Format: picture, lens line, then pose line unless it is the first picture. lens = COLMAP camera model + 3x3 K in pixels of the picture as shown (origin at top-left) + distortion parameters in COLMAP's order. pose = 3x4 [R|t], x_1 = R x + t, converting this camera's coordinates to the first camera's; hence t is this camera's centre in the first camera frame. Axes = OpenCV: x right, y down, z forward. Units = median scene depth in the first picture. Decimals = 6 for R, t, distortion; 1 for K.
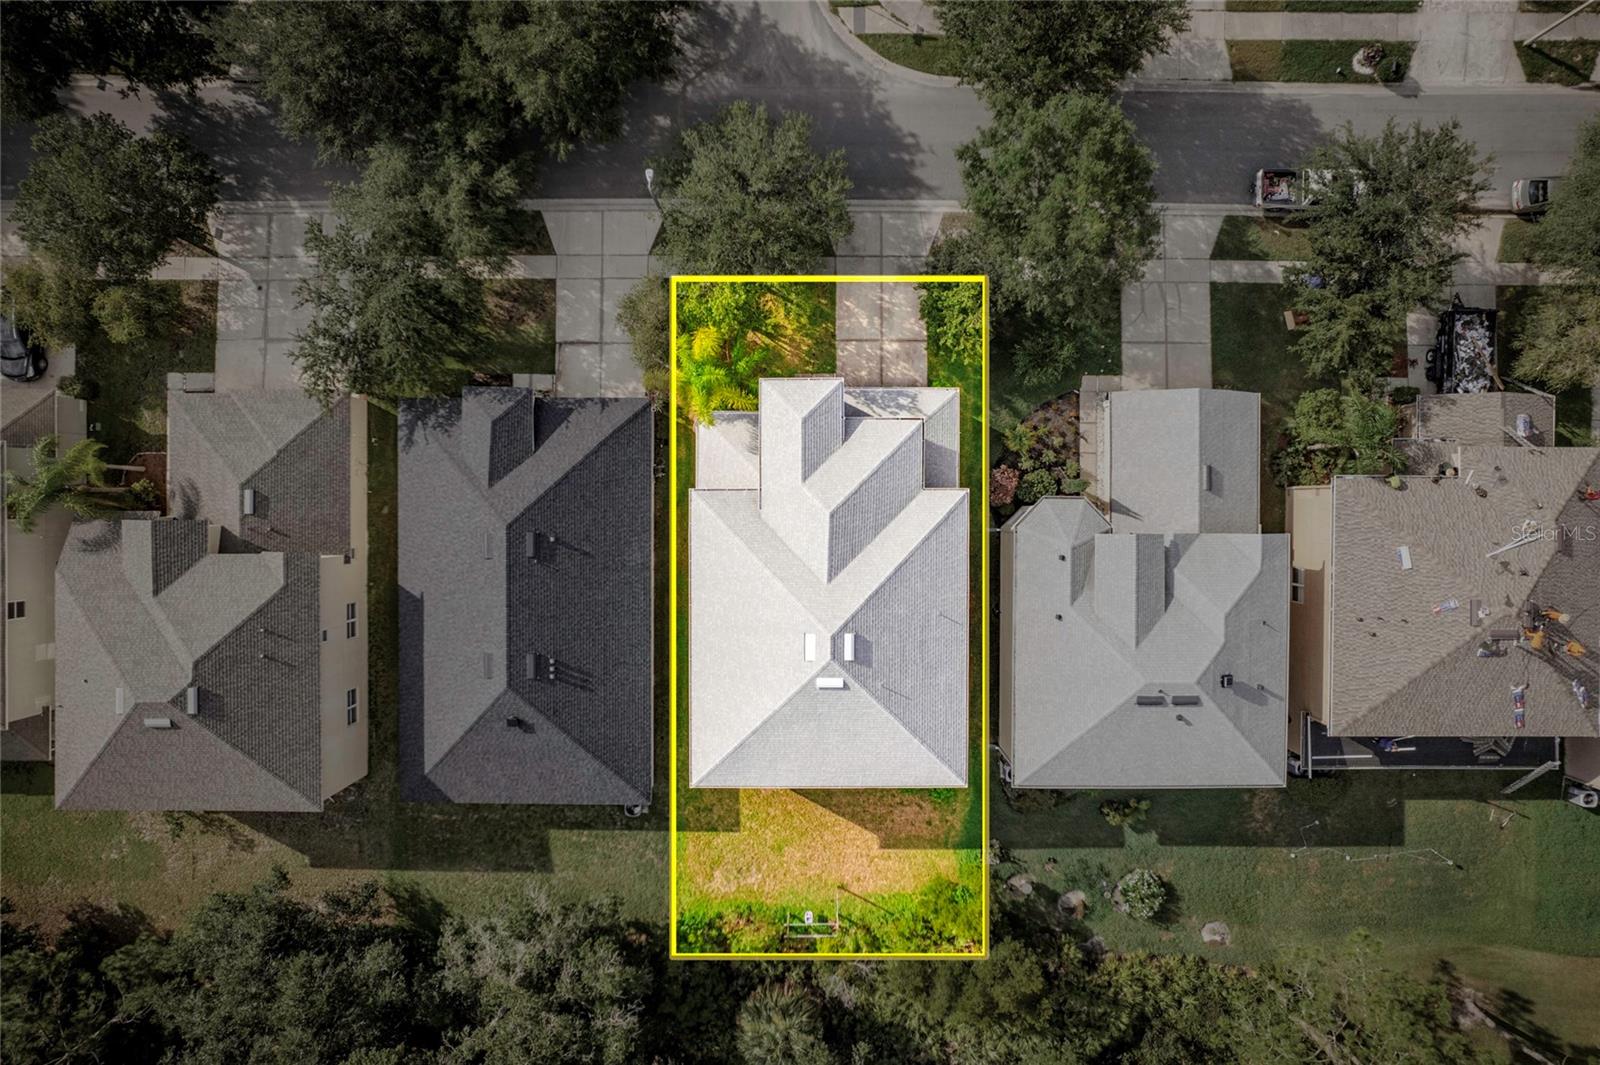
lens RADIAL K [[1032.3, 0, 799.3], [0, 1032.3, 508.9], [0, 0, 1]] dist [-0.061310, 0.053500]
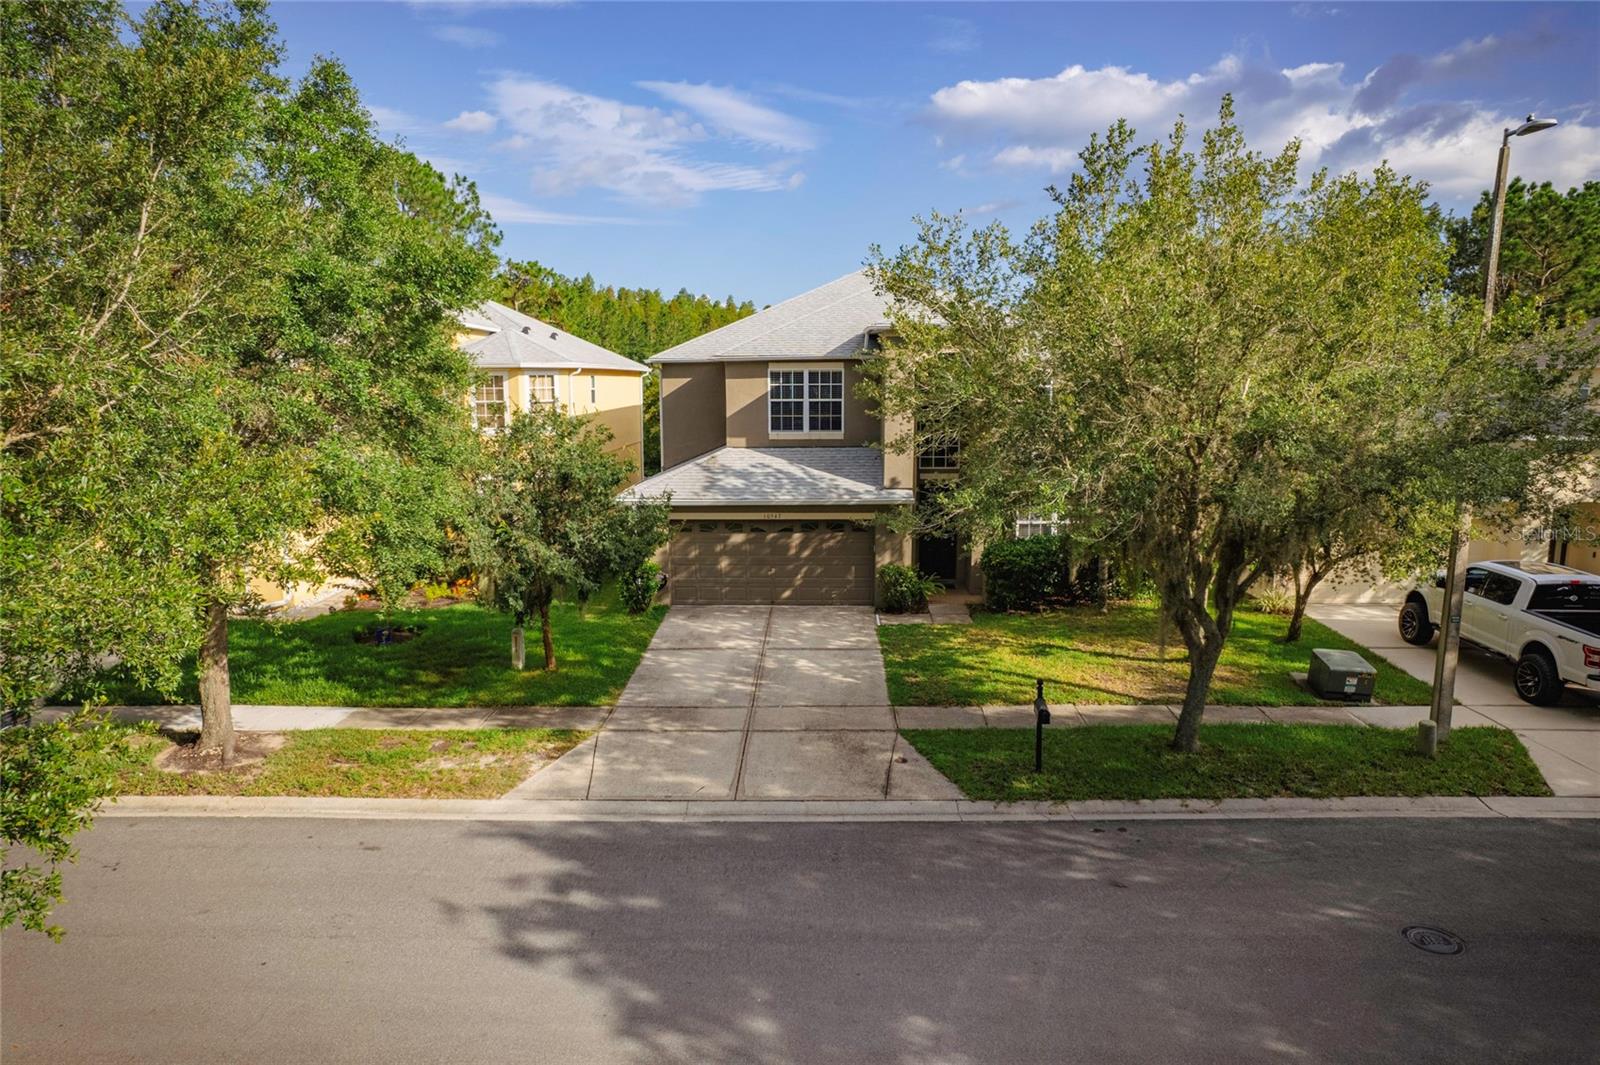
lens RADIAL K [[1032.3, 0, 812.3], [0, 1032.3, 518.1], [0, 0, 1]] dist [-0.061310, 0.053500]
pose [[-0.999961, 0.003045, 0.008265, 0.057565], [0.007780, -0.134464, 0.990888, -0.543497], [0.004129, 0.990914, 0.134435, 0.900027]]
